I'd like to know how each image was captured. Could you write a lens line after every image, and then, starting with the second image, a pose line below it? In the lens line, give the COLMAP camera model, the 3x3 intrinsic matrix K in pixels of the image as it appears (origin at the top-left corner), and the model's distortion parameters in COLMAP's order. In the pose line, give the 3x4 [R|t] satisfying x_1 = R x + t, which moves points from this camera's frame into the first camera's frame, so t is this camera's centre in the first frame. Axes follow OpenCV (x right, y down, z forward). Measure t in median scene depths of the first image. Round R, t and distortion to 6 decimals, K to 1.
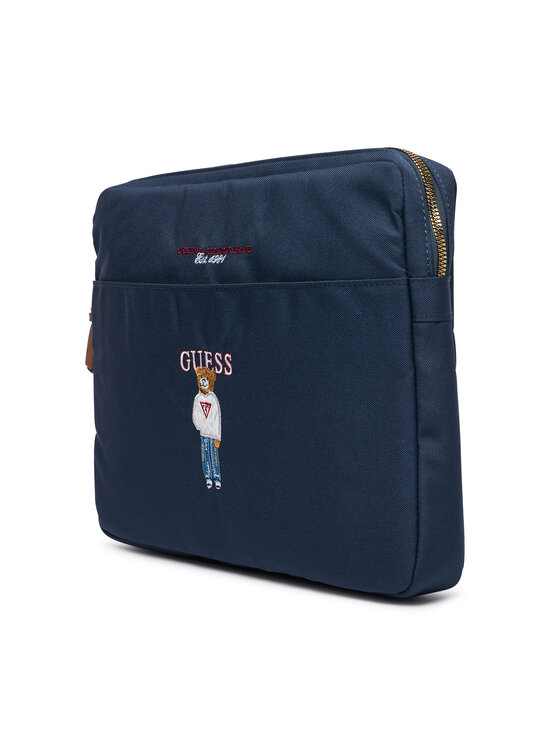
lens RADIAL K [[1462.4, 0, 284.3], [0, 1462.4, 371.0], [0, 0, 1]] dist [-0.065249, 0.000000]
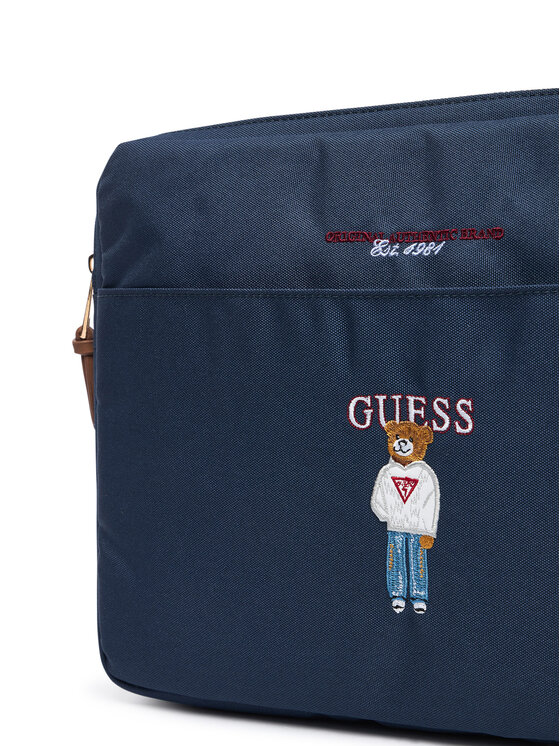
lens RADIAL K [[1557.4, 0, 274.2], [0, 1557.4, 378.5], [0, 0, 1]] dist [-0.108272, 0.000000]
pose [[0.938266, -0.016661, 0.345514, -0.334676], [0.022165, 0.999682, -0.011984, -0.014113], [-0.345204, 0.018902, 0.938337, 0.391748]]
